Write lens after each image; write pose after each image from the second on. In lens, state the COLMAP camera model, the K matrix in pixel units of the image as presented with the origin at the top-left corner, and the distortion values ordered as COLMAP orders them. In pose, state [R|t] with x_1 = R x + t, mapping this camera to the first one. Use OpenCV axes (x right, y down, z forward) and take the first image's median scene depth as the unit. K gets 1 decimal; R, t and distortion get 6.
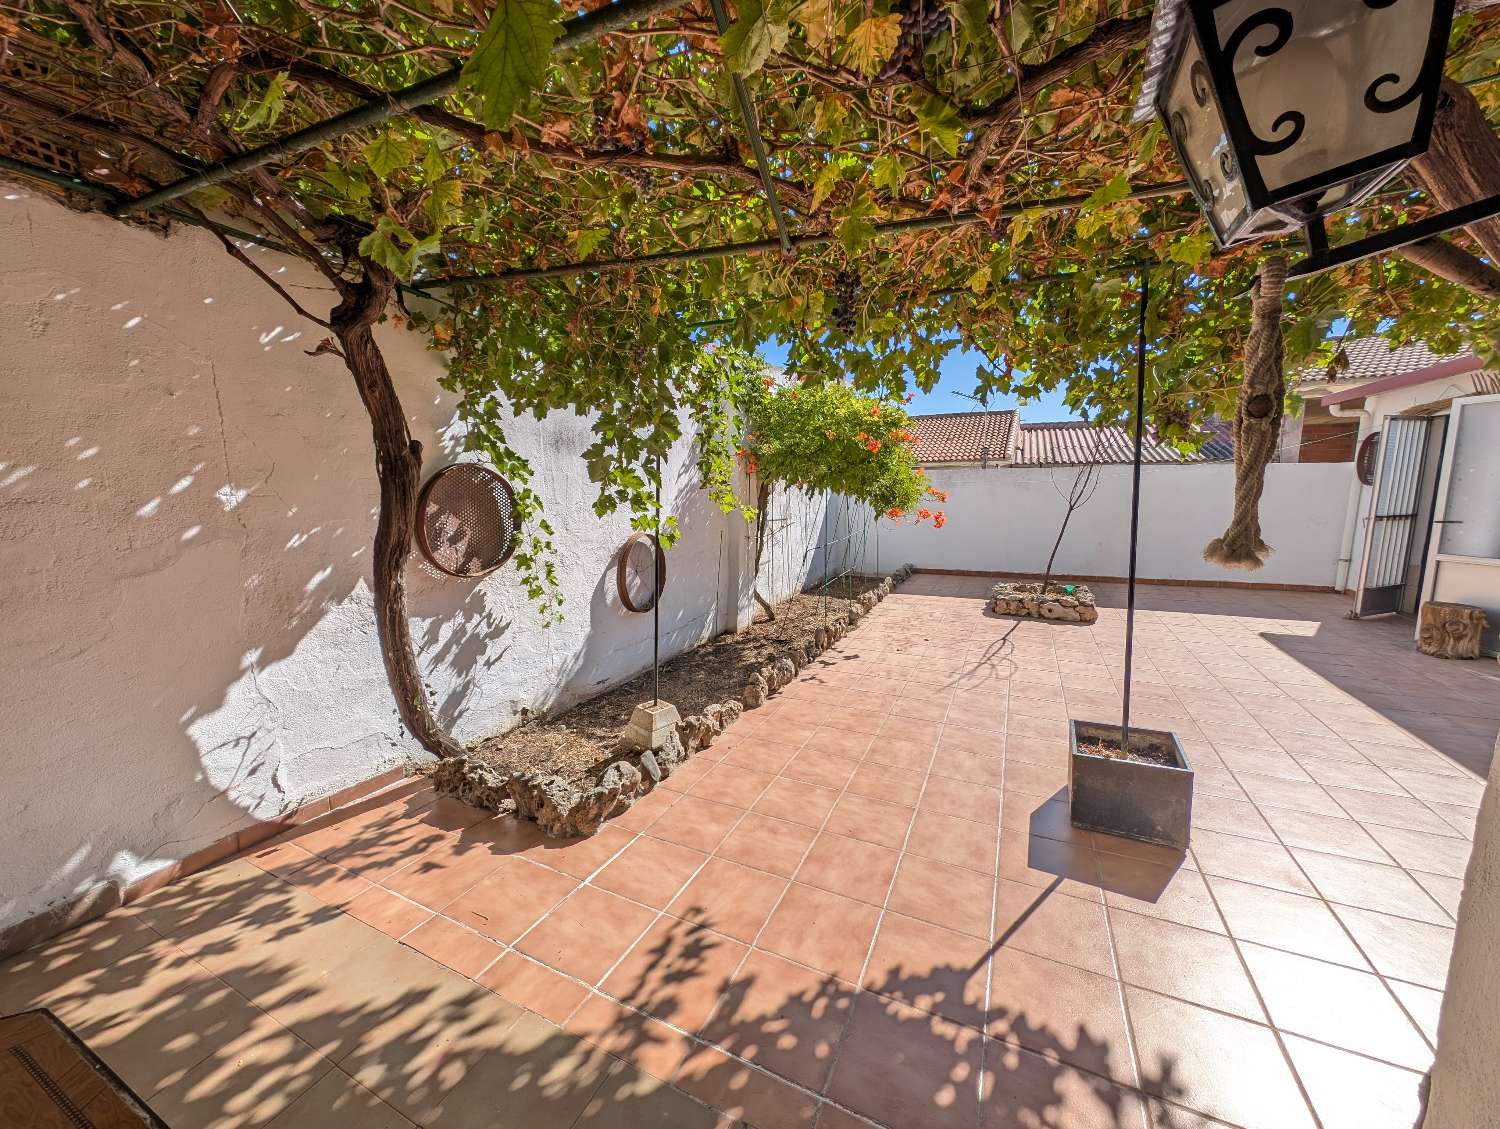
lens RADIAL K [[570.1, 0, 750.4], [0, 570.1, 573.0], [0, 0, 1]] dist [-0.000792, -0.000787]
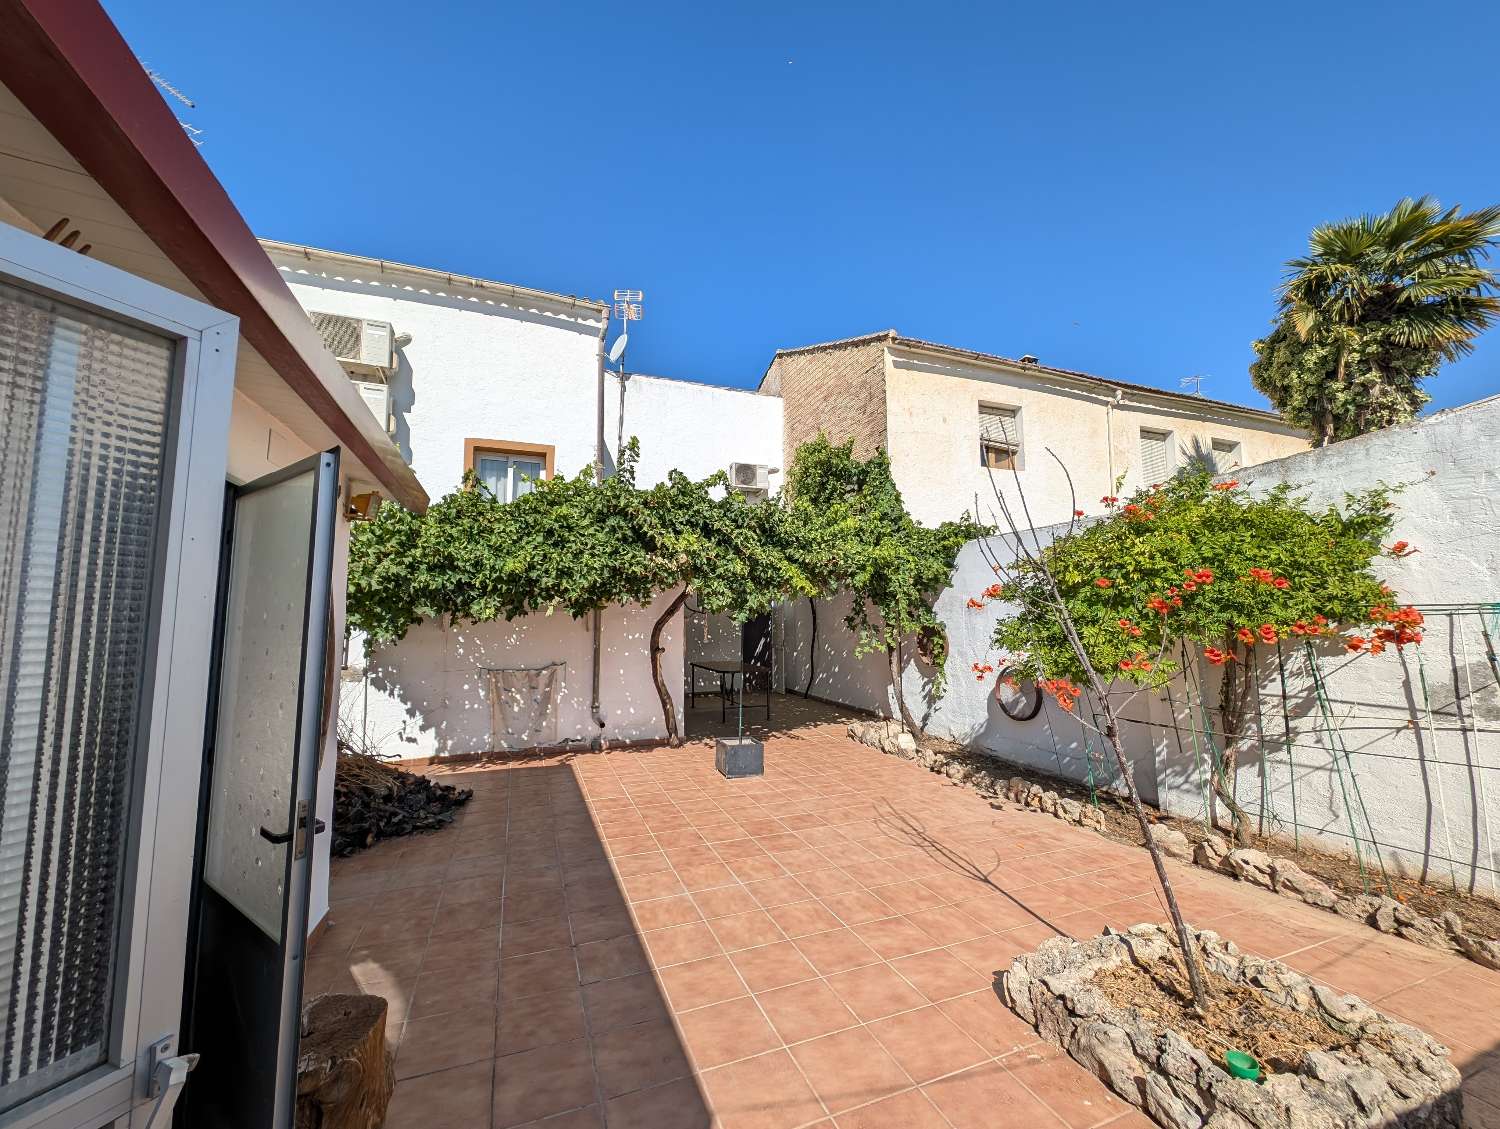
lens RADIAL K [[570.1, 0, 750.4], [0, 570.1, 573.0], [0, 0, 1]] dist [-0.000792, -0.000787]
pose [[-0.678178, -0.047078, -0.733388, 2.187048], [-0.099326, 0.994661, 0.027999, -0.446945], [0.728155, 0.091833, -0.679233, 2.335582]]
